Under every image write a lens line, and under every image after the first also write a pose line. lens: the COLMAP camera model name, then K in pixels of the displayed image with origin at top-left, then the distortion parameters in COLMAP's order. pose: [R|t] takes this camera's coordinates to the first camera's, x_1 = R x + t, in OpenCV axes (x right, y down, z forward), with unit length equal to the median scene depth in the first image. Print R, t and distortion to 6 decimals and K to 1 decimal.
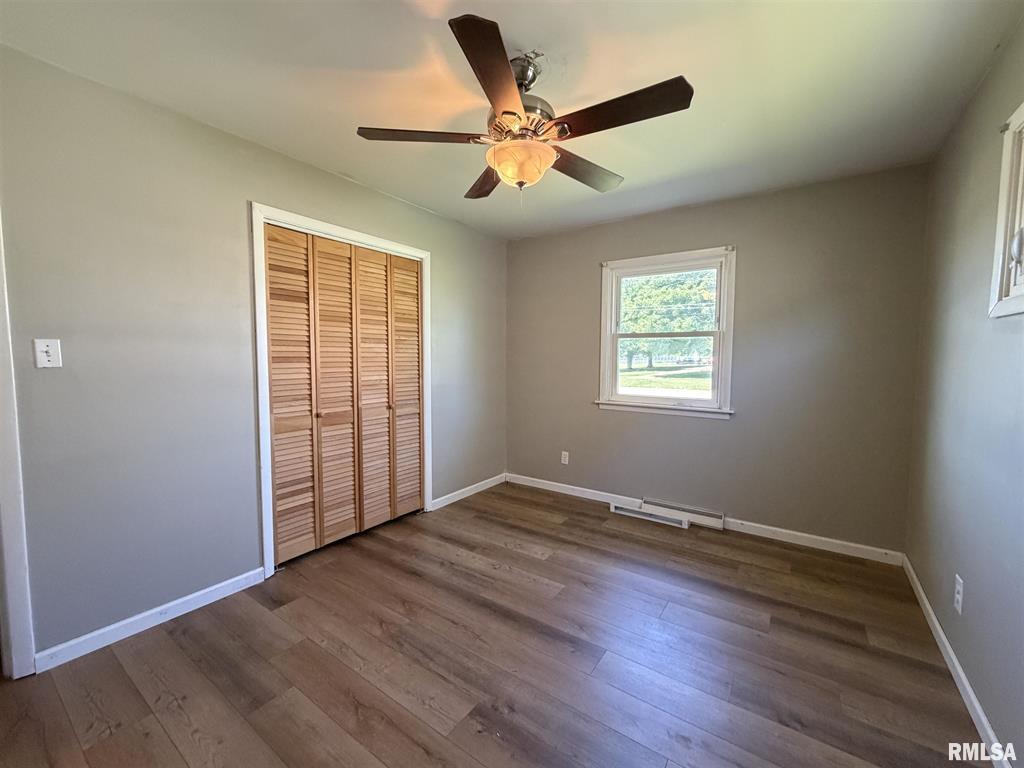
lens RADIAL K [[408.3, 0, 512.4], [0, 408.3, 384.3], [0, 0, 1]] dist [0.000084, 0.000102]
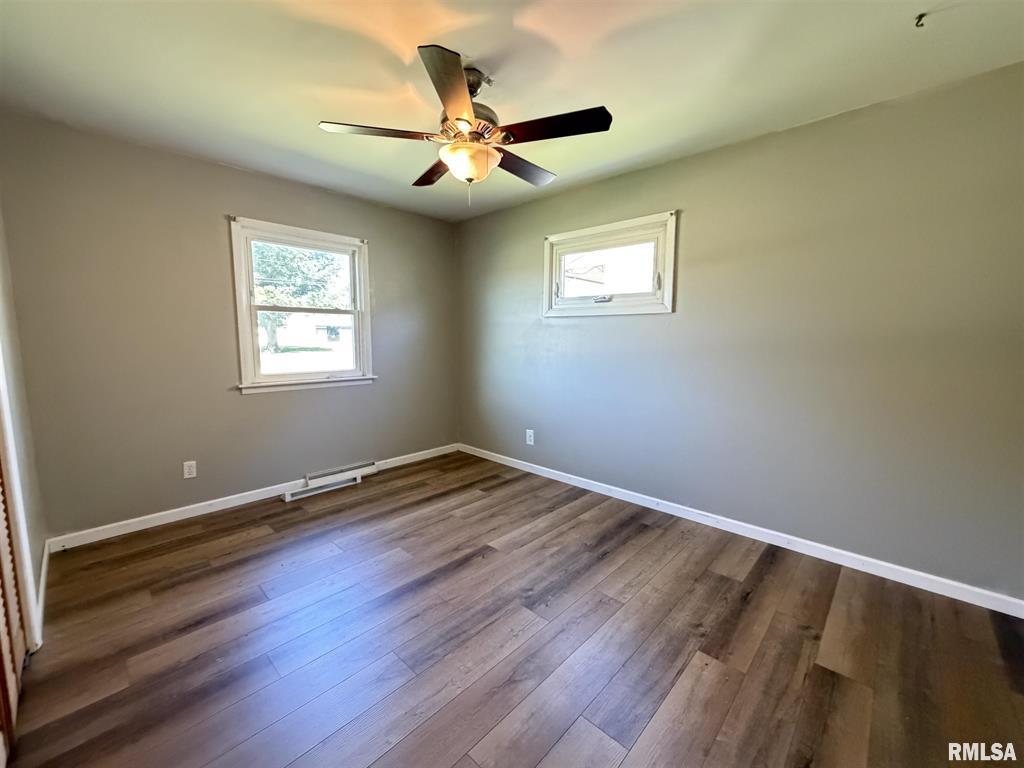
lens RADIAL K [[408.3, 0, 509.0], [0, 408.3, 384.2], [0, 0, 1]] dist [0.000084, 0.000102]
pose [[0.166207, -0.119761, 0.978791, -0.596225], [0.062258, 0.991892, 0.110792, -0.022476], [-0.984124, 0.042524, 0.172315, 0.375038]]
